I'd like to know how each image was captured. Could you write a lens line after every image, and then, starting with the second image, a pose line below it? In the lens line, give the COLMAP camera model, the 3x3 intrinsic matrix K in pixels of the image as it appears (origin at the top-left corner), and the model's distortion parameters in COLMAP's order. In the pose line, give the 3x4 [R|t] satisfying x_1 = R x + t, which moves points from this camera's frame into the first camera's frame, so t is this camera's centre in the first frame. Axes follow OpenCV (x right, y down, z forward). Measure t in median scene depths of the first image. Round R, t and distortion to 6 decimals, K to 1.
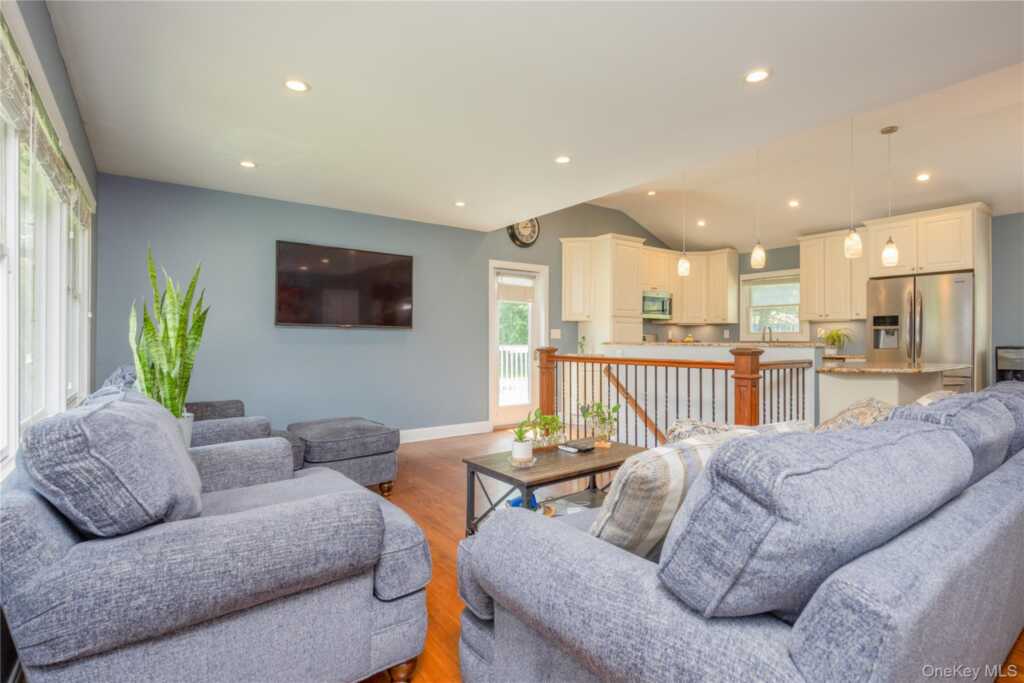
lens RADIAL K [[491.6, 0, 513.1], [0, 491.6, 337.3], [0, 0, 1]] dist [-0.000699, -0.000015]
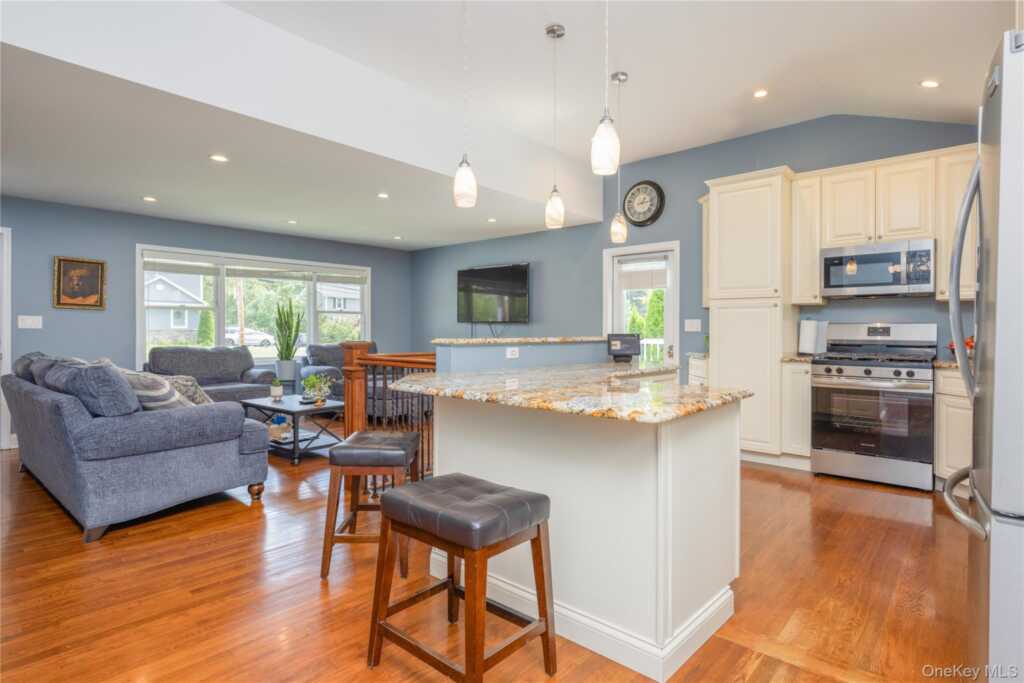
lens RADIAL K [[528.5, 0, 519.8], [0, 528.5, 333.0], [0, 0, 1]] dist [-0.001315, -0.001148]
pose [[0.231136, 0.004086, -0.972913, 0.830105], [0.000211, 0.999991, 0.004250, 0.001341], [0.972921, -0.001187, 0.231133, 0.540120]]
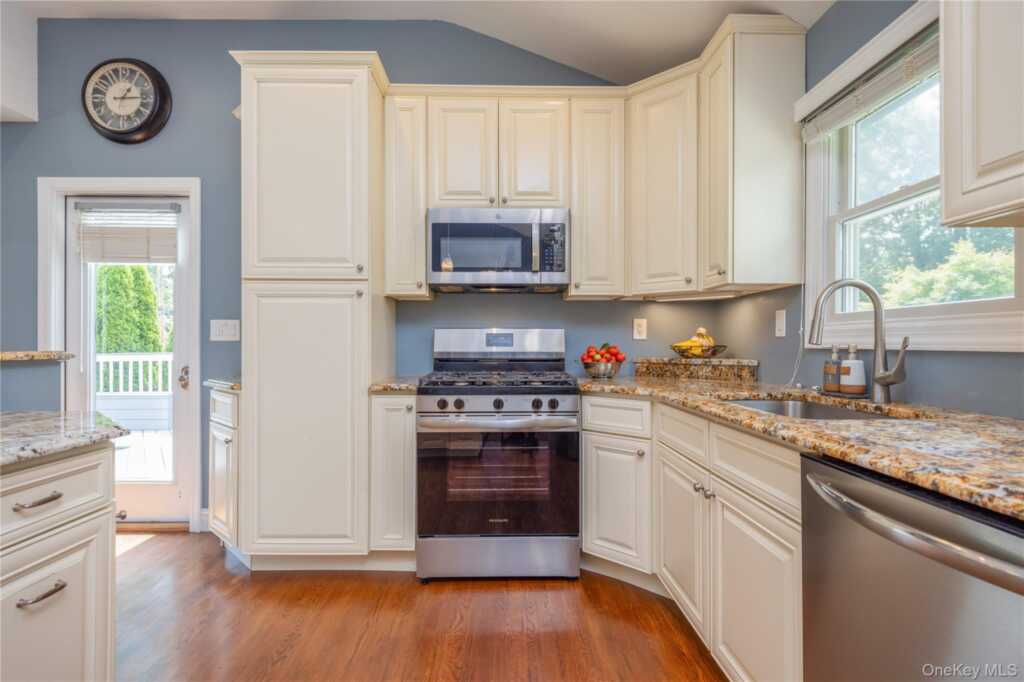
lens RADIAL K [[528.5, 0, 516.9], [0, 528.5, 340.5], [0, 0, 1]] dist [-0.001315, -0.001148]
pose [[0.819317, -0.003853, -0.573328, 0.569922], [0.003223, 0.999993, -0.002114, 0.003937], [0.573332, -0.000115, 0.819323, 0.758749]]
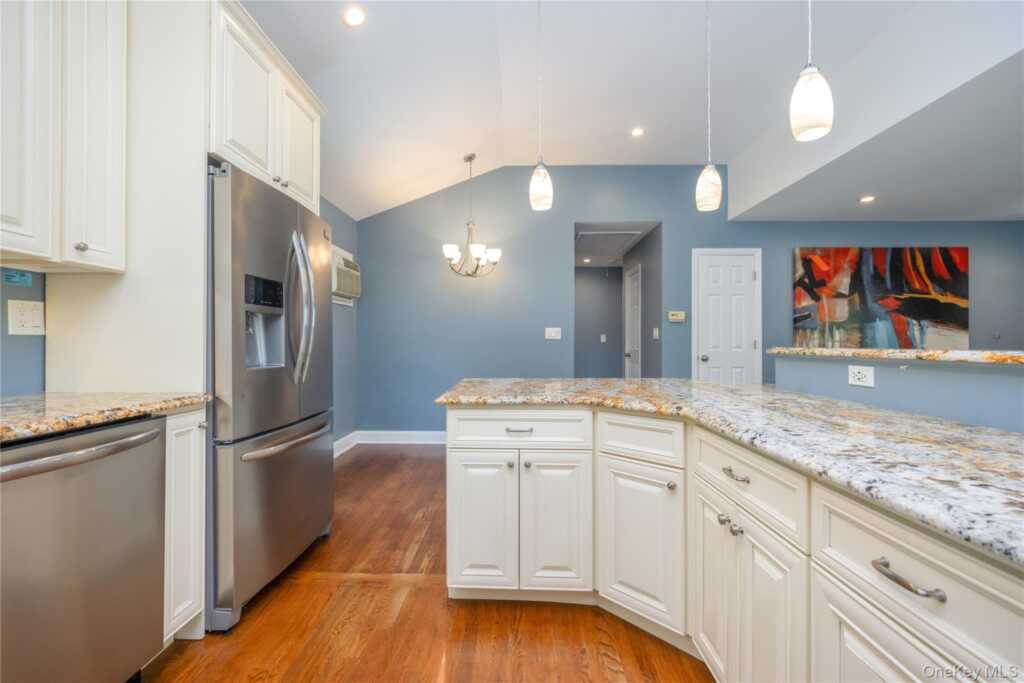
lens RADIAL K [[450.6, 0, 514.5], [0, 450.6, 339.7], [0, 0, 1]] dist [-0.015403, -0.000493]
pose [[-0.801807, 0.009934, 0.597501, 0.332766], [0.001694, 0.999896, -0.014352, 0.006781], [-0.597581, -0.010496, -0.801740, 0.954671]]
